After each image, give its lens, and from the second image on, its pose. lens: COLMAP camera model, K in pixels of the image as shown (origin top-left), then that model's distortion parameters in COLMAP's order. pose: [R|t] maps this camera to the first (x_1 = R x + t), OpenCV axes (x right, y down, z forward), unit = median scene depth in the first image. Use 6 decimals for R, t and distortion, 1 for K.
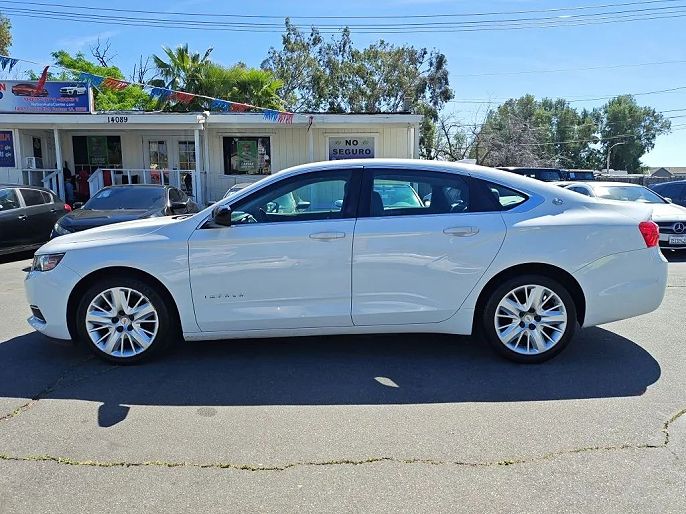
lens RADIAL K [[528.0, 0, 343.0], [0, 528.0, 257.0], [0, 0, 1]] dist [-0.004532, -0.004402]
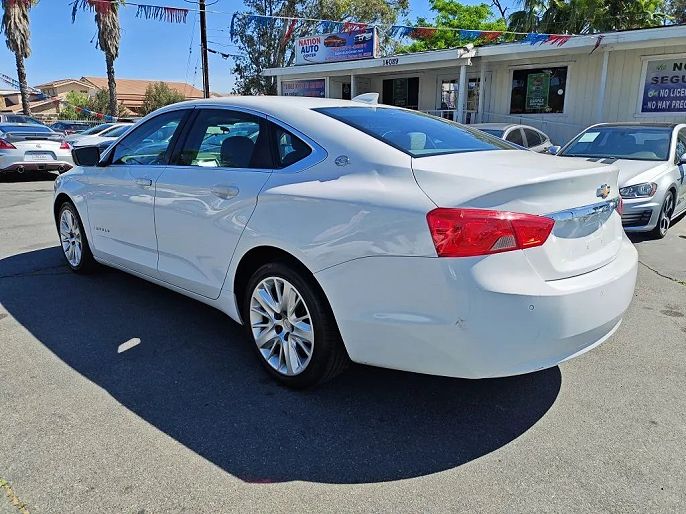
lens RADIAL K [[511.4, 0, 343.0], [0, 511.4, 257.0], [0, 0, 1]] dist [0.063935, -0.070097]
pose [[0.710306, 0.177746, -0.681082, 0.274607], [-0.096562, 0.983050, 0.155847, -0.028070], [0.697239, -0.044932, 0.715430, 0.177342]]
